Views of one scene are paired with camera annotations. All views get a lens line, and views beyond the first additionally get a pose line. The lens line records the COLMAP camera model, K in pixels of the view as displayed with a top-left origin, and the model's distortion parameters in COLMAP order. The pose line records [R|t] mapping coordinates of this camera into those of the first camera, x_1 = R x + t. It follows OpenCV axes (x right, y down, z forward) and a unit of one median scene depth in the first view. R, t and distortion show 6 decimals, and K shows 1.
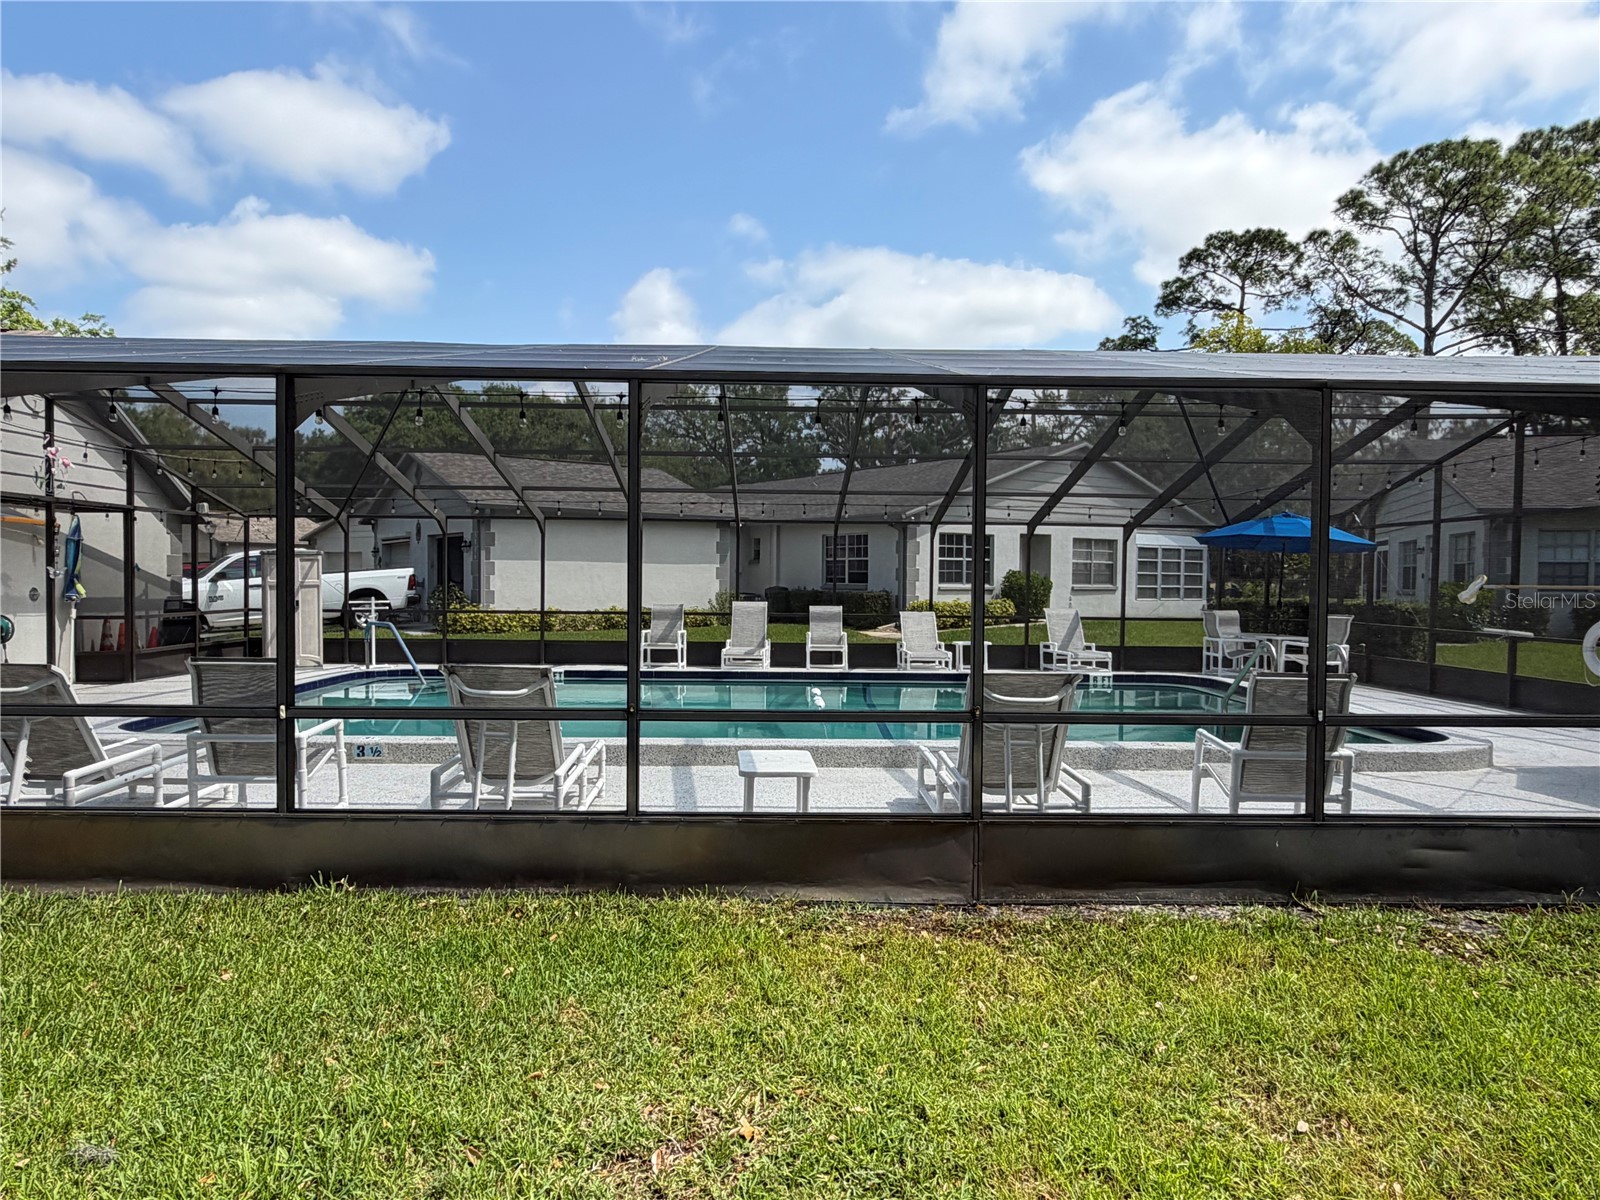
lens RADIAL K [[1074.0, 0, 798.5], [0, 1074.0, 600.8], [0, 0, 1]] dist [0.002879, -0.001222]
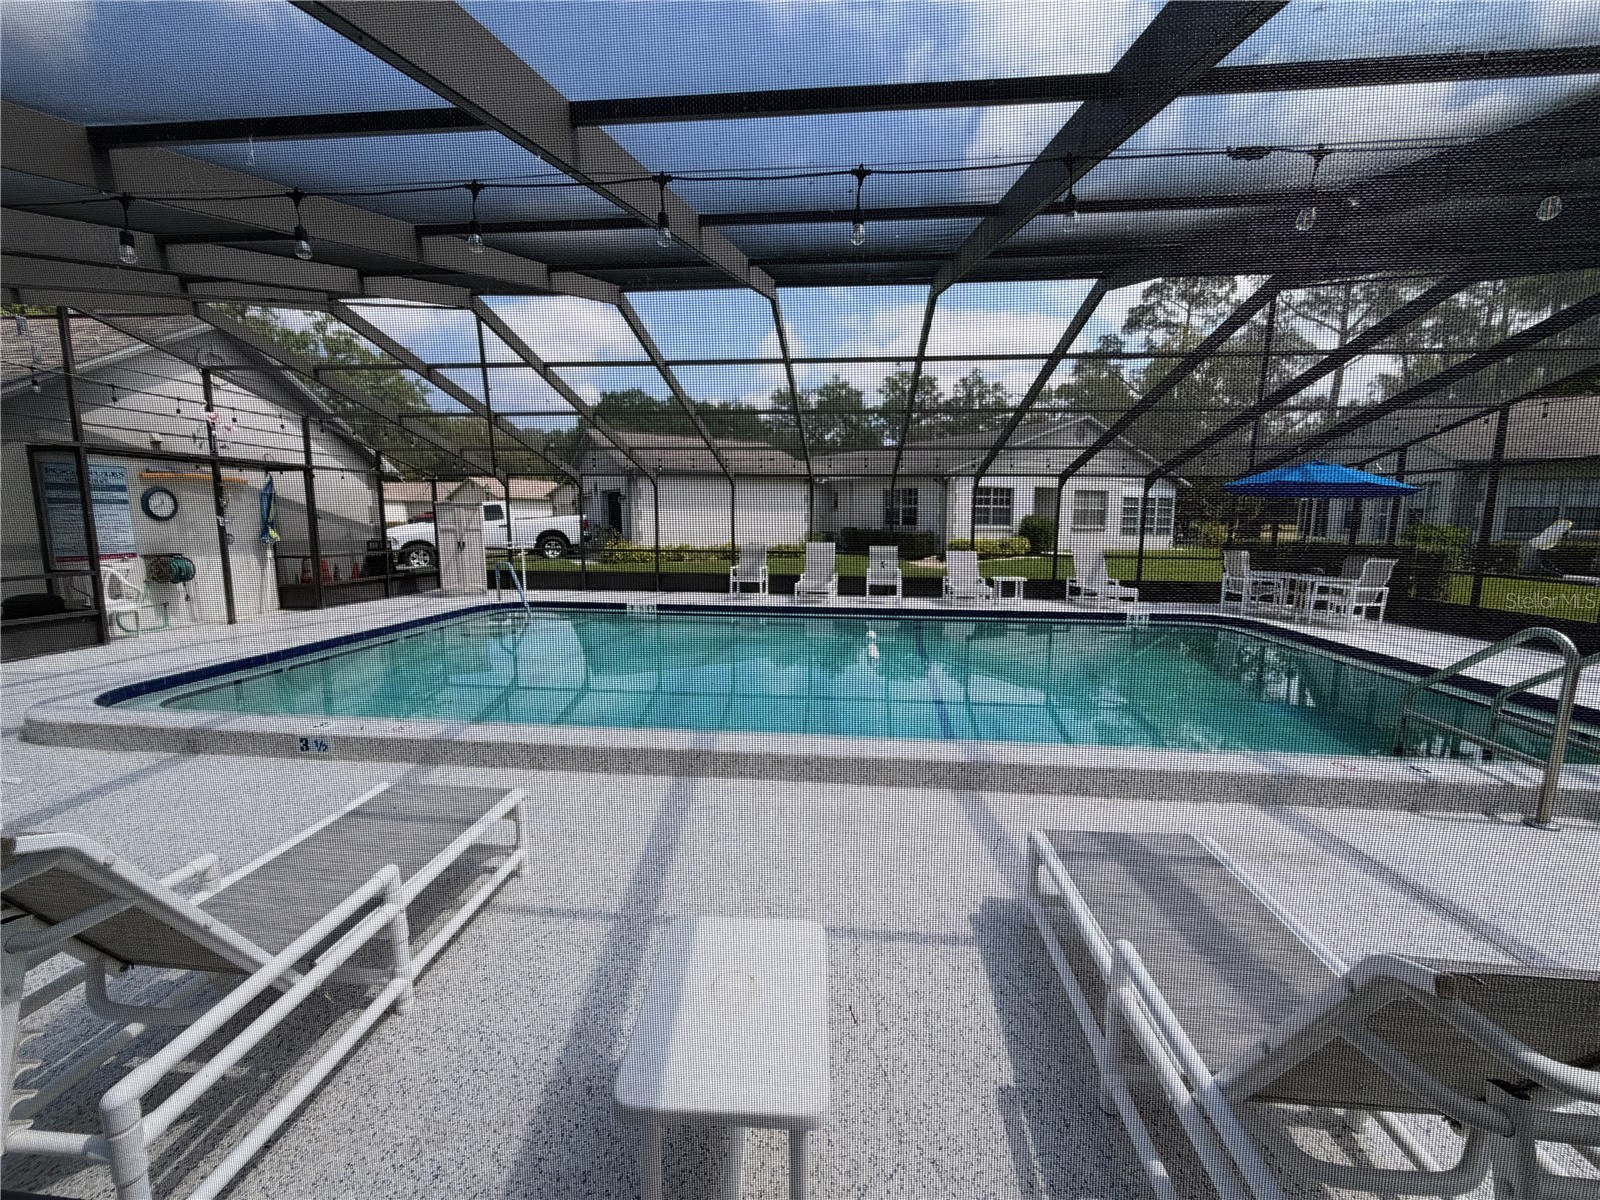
lens RADIAL K [[632.8, 0, 792.7], [0, 632.8, 601.1], [0, 0, 1]] dist [0.001536, 0.000744]
pose [[0.992726, 0.012932, -0.119700, 0.009872], [0.000074, 0.994149, 0.108016, -0.010125], [0.120397, -0.107239, 0.986917, 0.271449]]
